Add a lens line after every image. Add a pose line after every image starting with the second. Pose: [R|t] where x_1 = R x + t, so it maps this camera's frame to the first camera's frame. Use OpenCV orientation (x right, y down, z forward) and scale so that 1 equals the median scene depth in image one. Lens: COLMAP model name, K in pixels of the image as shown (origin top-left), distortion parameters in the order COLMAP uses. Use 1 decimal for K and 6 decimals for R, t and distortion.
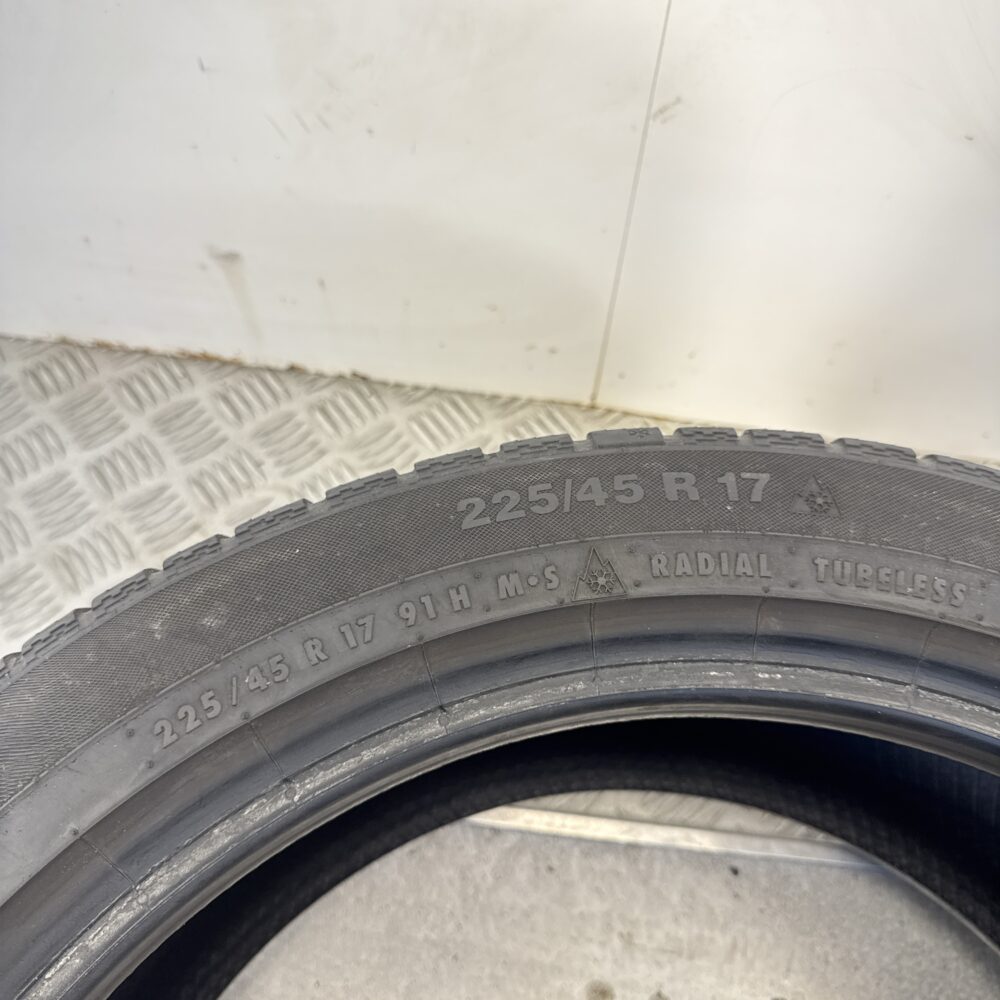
lens RADIAL K [[940.6, 0, 500.0], [0, 940.6, 500.0], [0, 0, 1]] dist [0.115015, -0.242564]
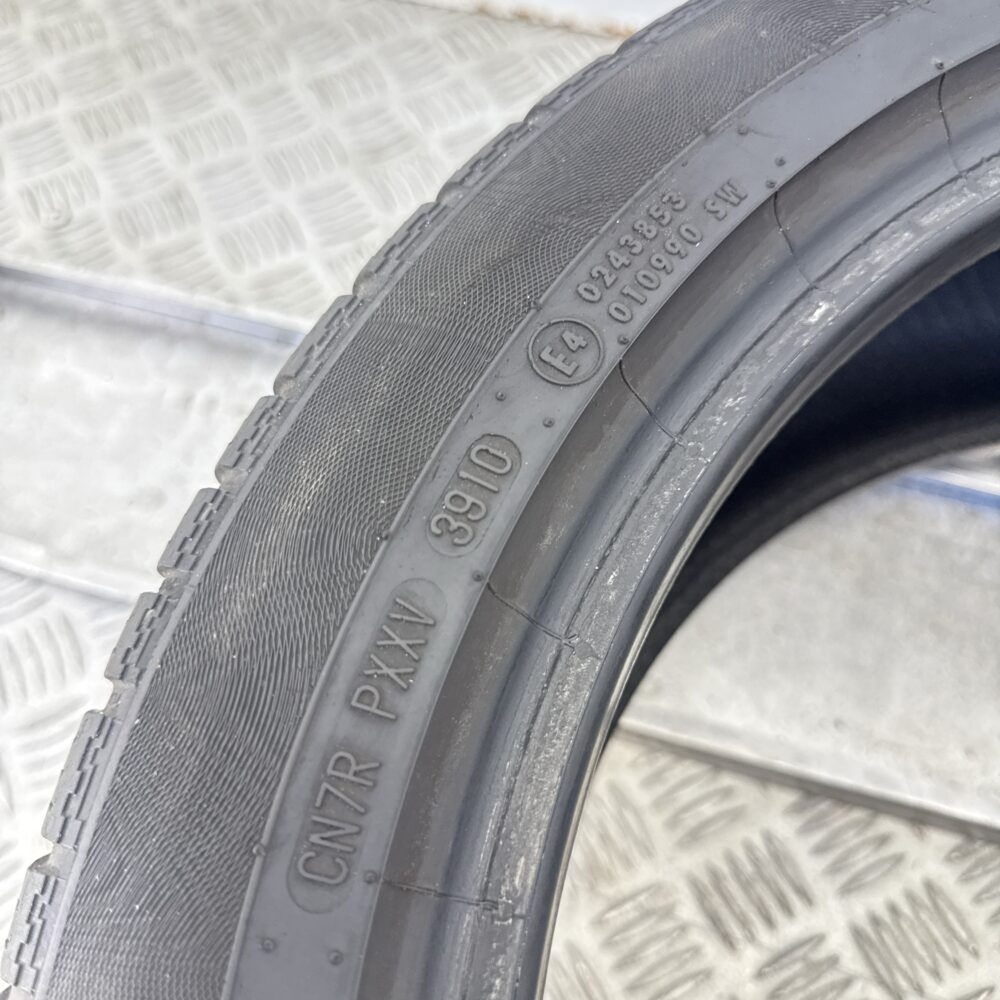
lens RADIAL K [[940.6, 0, 500.0], [0, 940.6, 500.0], [0, 0, 1]] dist [0.115015, -0.242564]
pose [[0.985962, 0.128223, -0.106948, -0.409125], [-0.127402, 0.991745, 0.014507, 0.446290], [0.107925, -0.000678, 0.994159, 0.099019]]
